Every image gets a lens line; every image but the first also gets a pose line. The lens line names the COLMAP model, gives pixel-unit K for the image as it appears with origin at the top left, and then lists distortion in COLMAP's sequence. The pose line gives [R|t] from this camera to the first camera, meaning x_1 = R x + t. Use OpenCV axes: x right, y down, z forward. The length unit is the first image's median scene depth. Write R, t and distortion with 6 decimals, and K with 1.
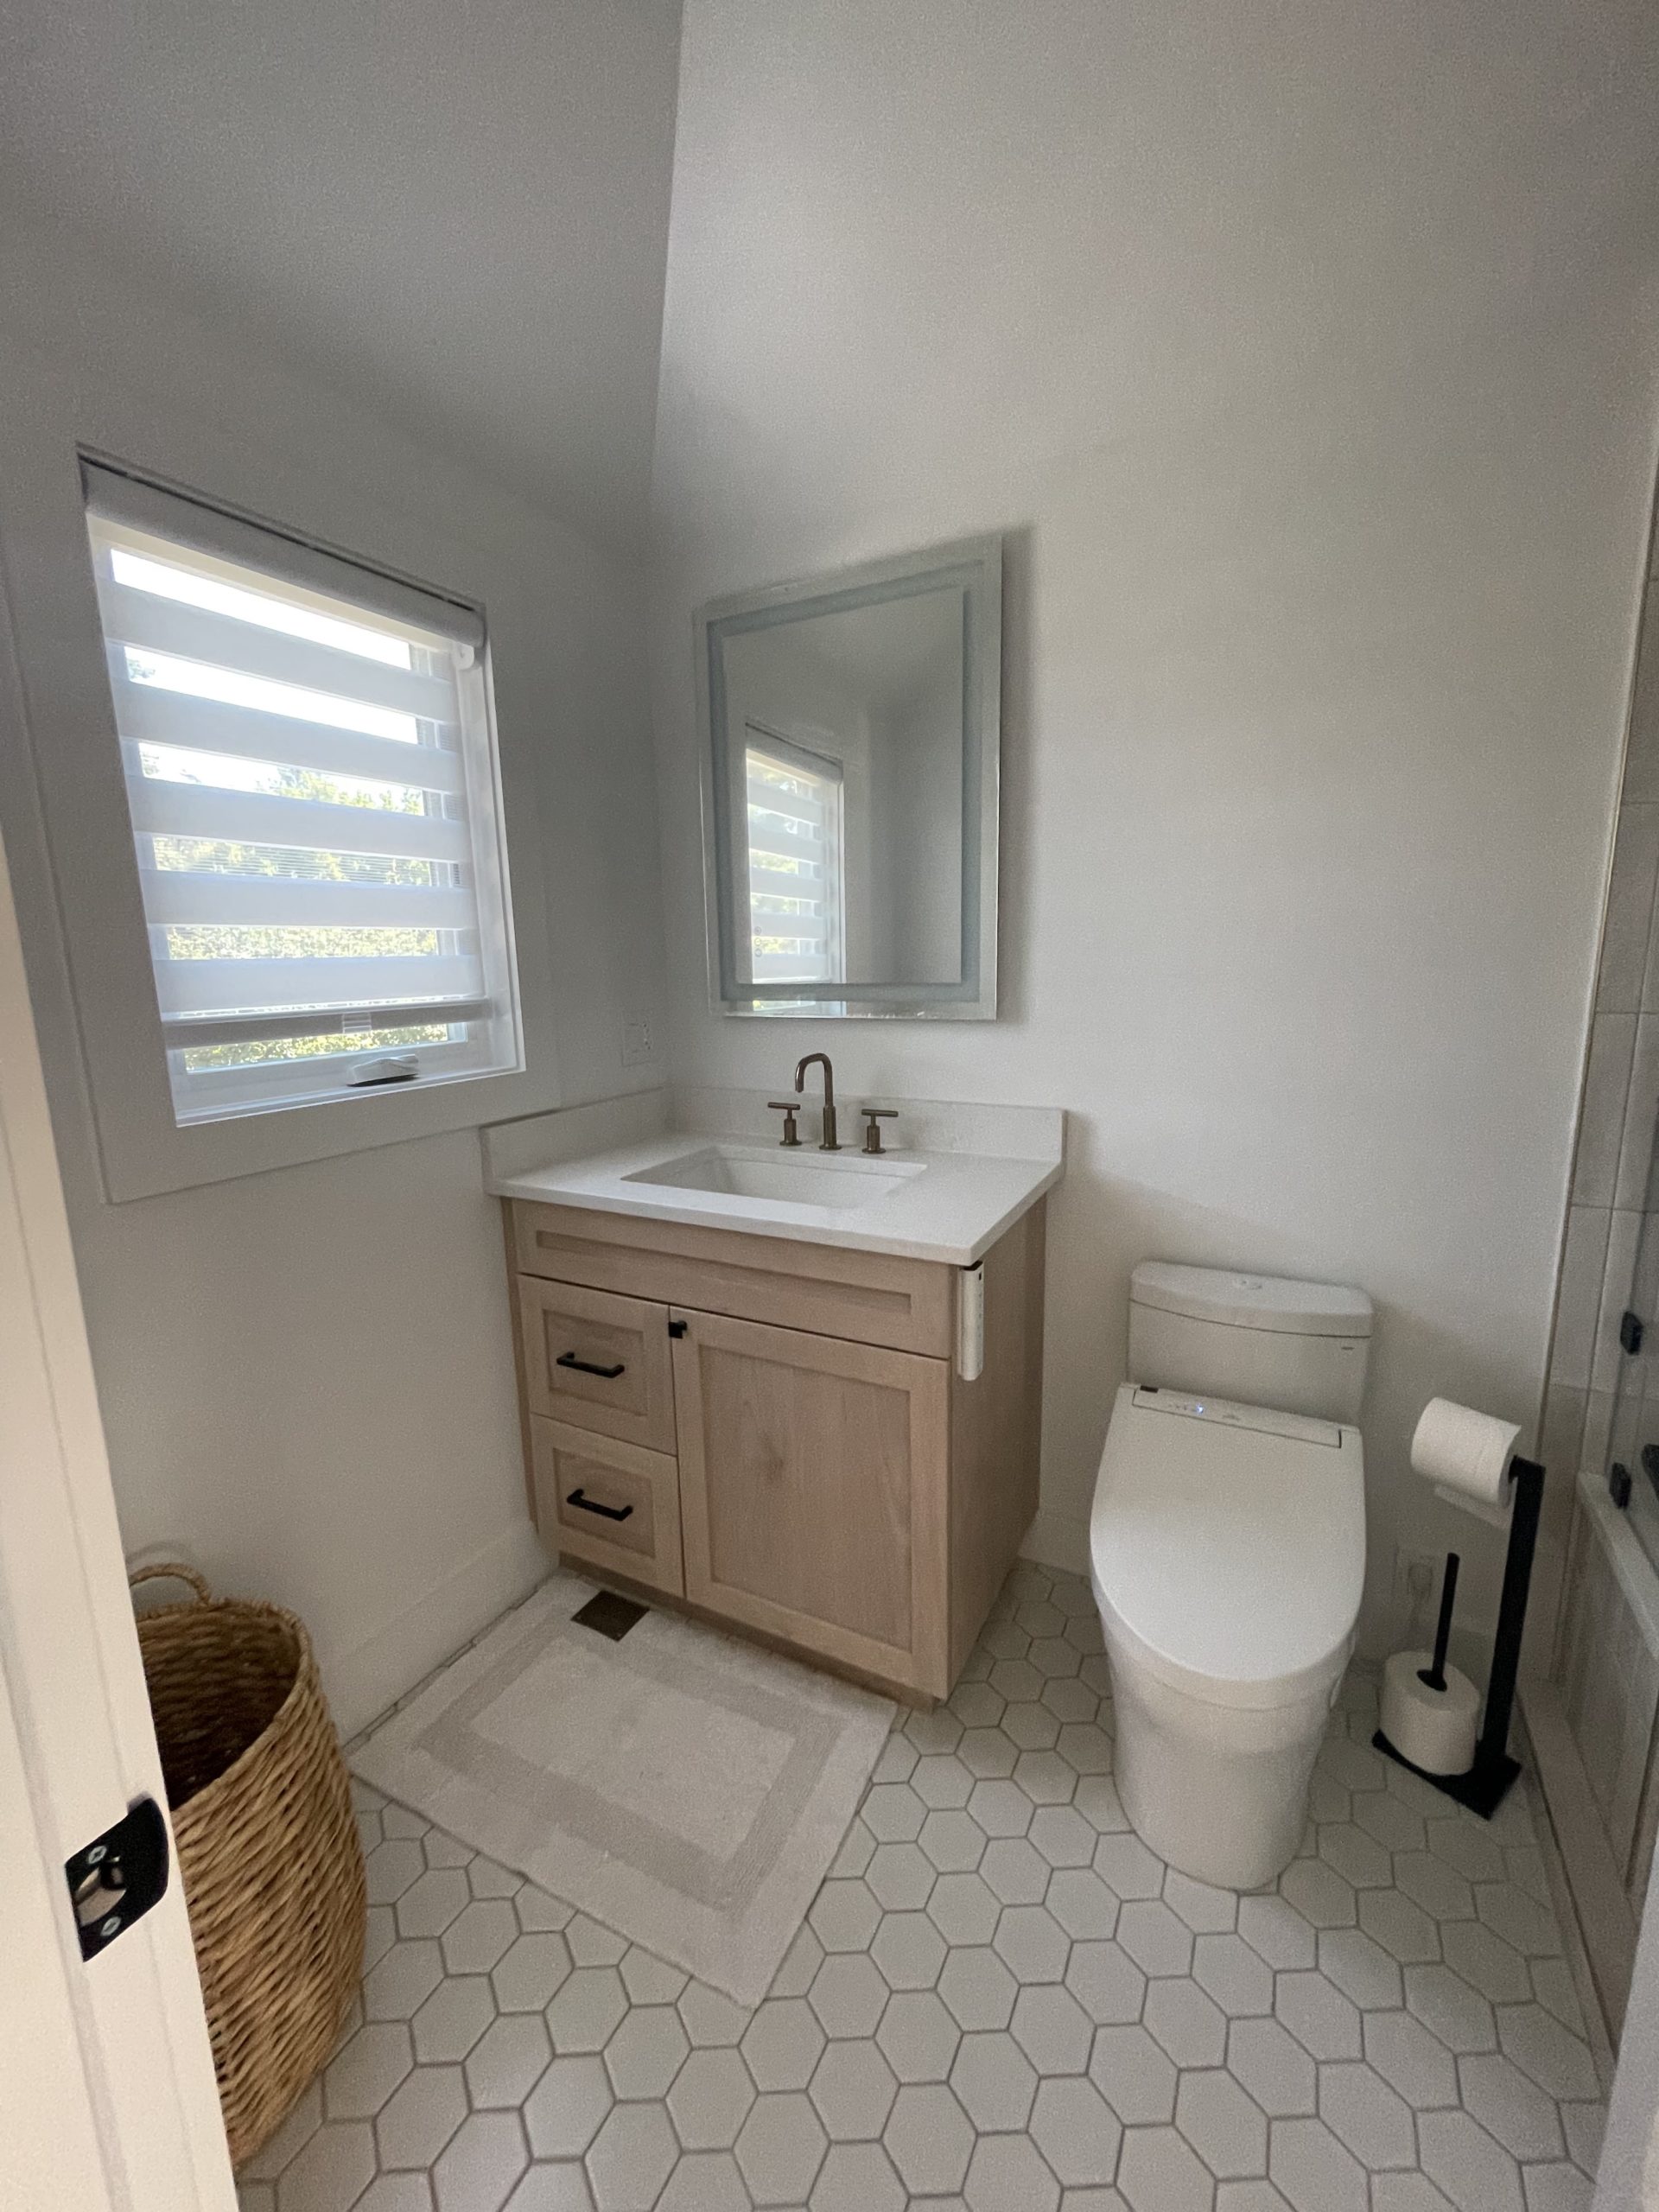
lens RADIAL K [[894.3, 0, 834.2], [0, 894.3, 1105.3], [0, 0, 1]] dist [-0.001031, 0.000361]
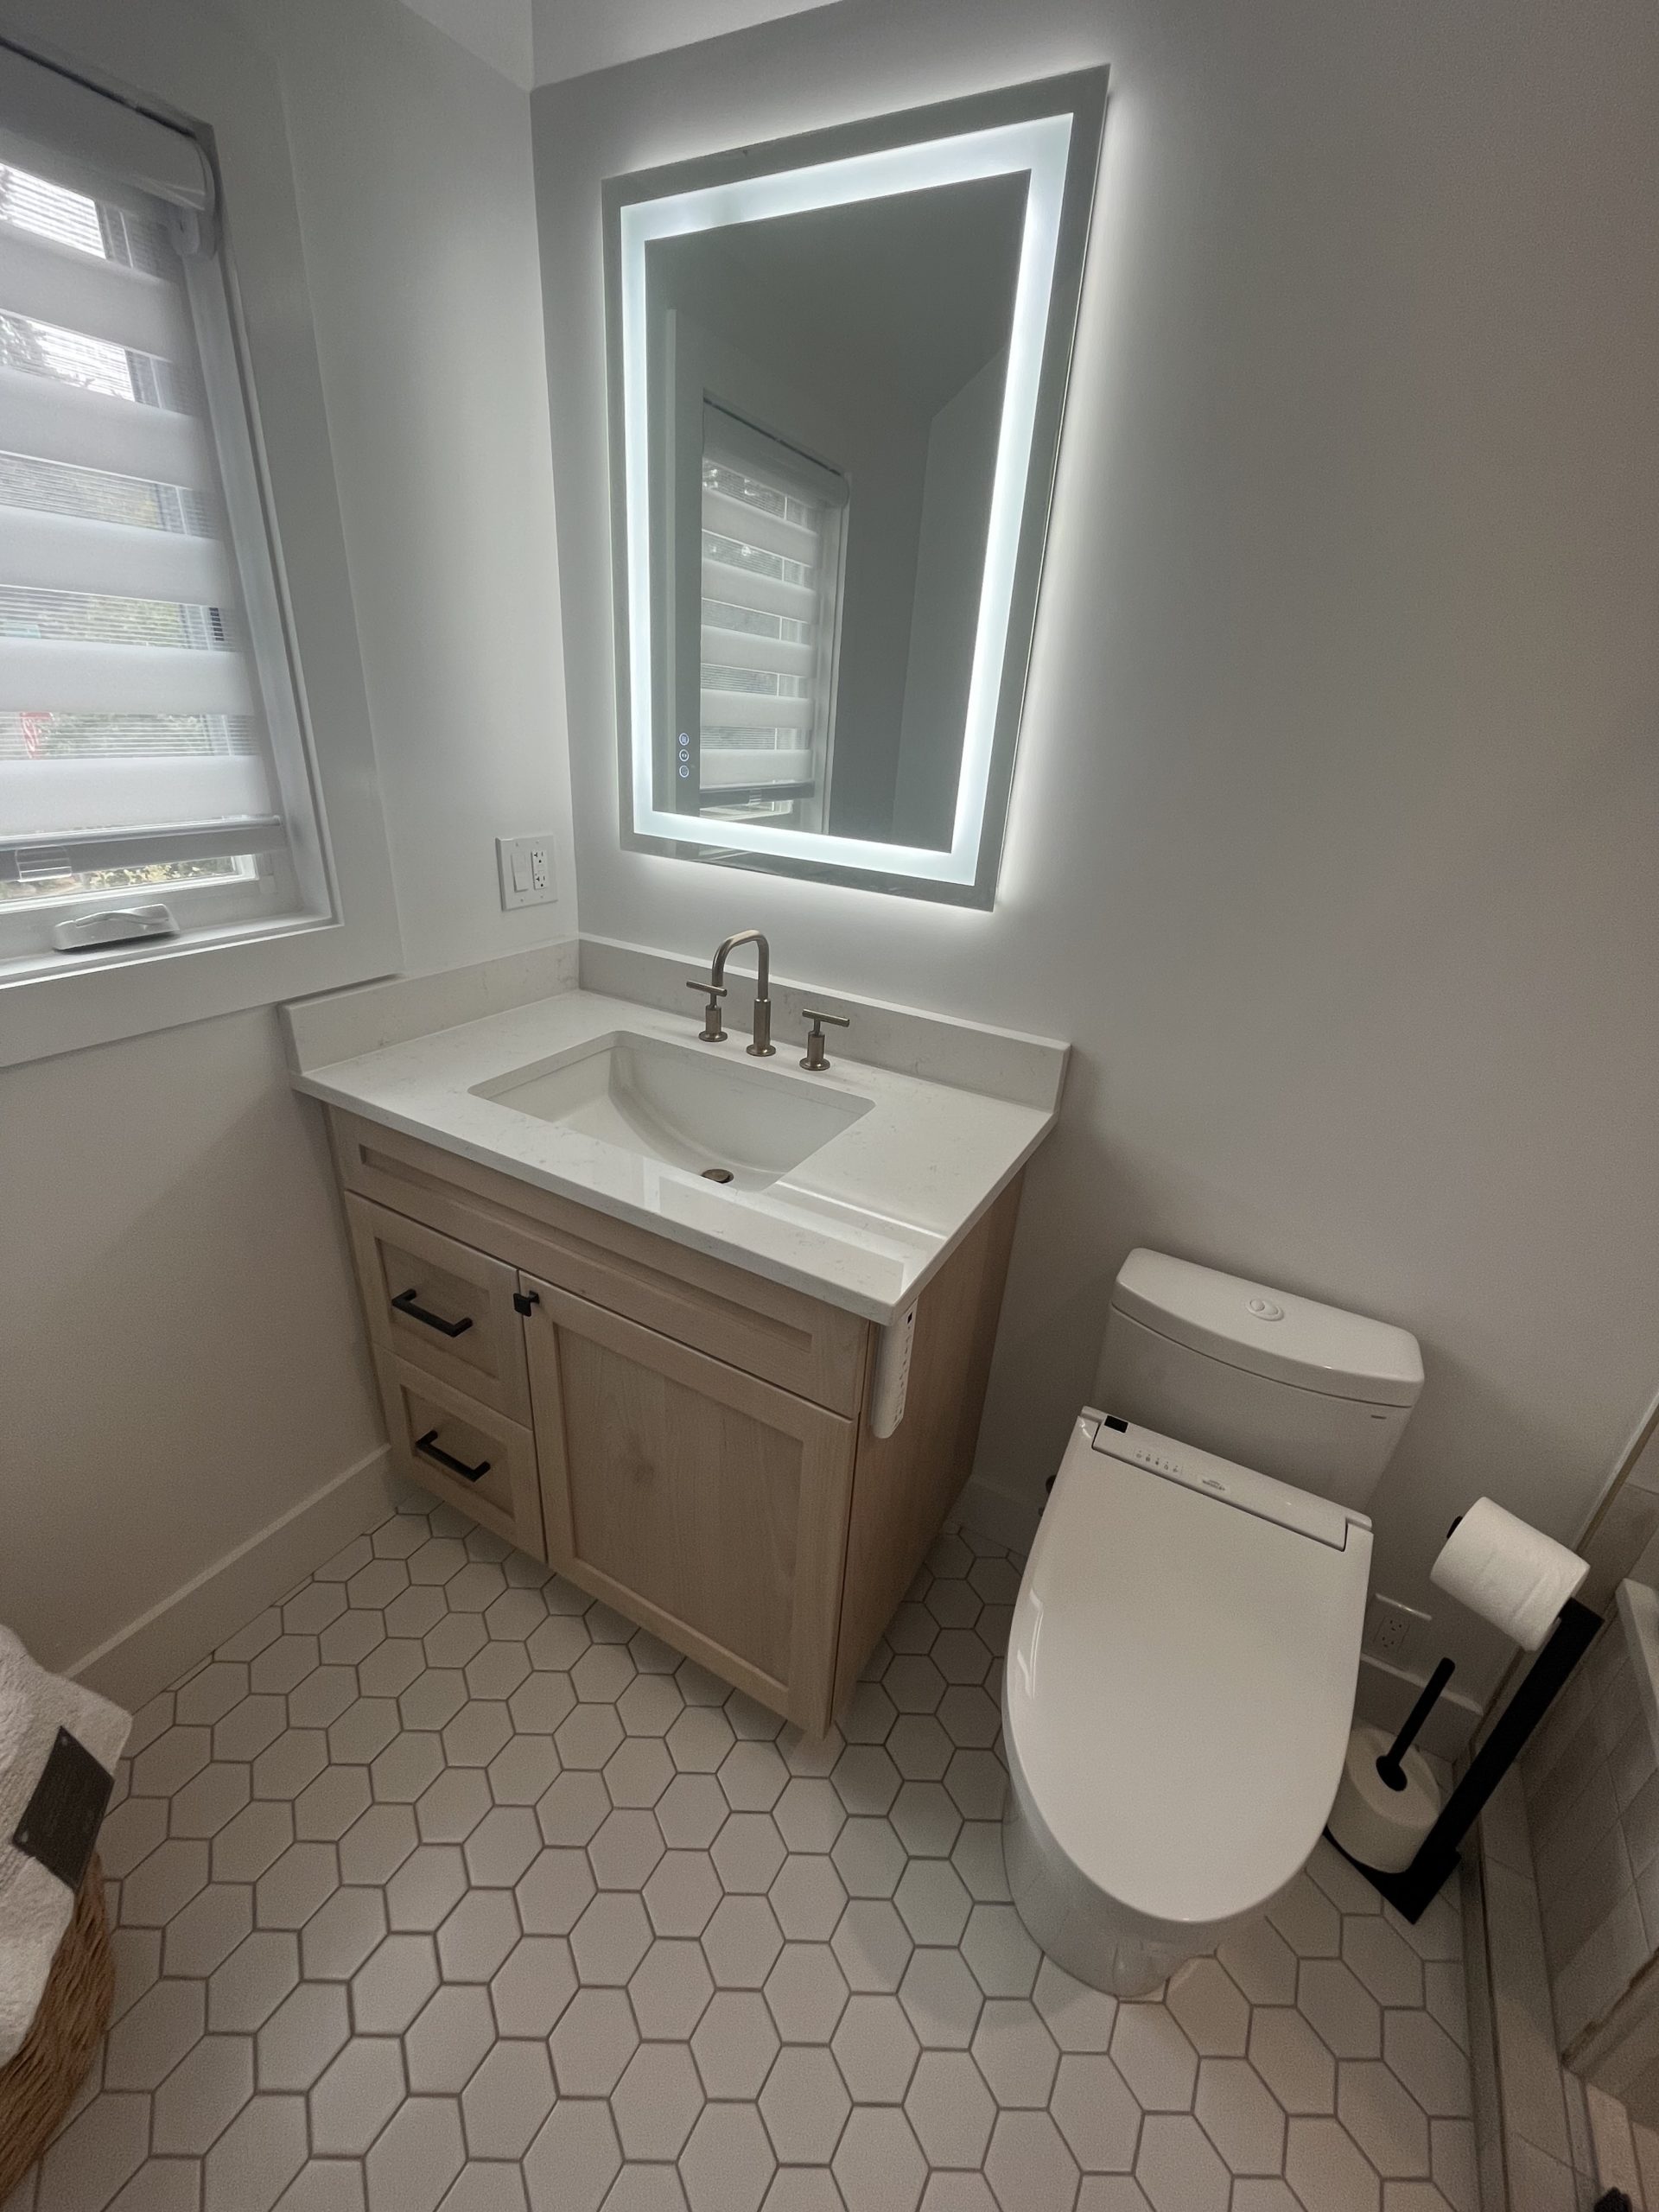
lens RADIAL K [[900.2, 0, 826.8], [0, 900.2, 1113.4], [0, 0, 1]] dist [-0.000645, -0.000810]
pose [[0.995911, 0.090191, 0.005276, 0.065555], [-0.088588, 0.963423, 0.252918, -0.127815], [0.017728, -0.252351, 0.967473, 0.288542]]
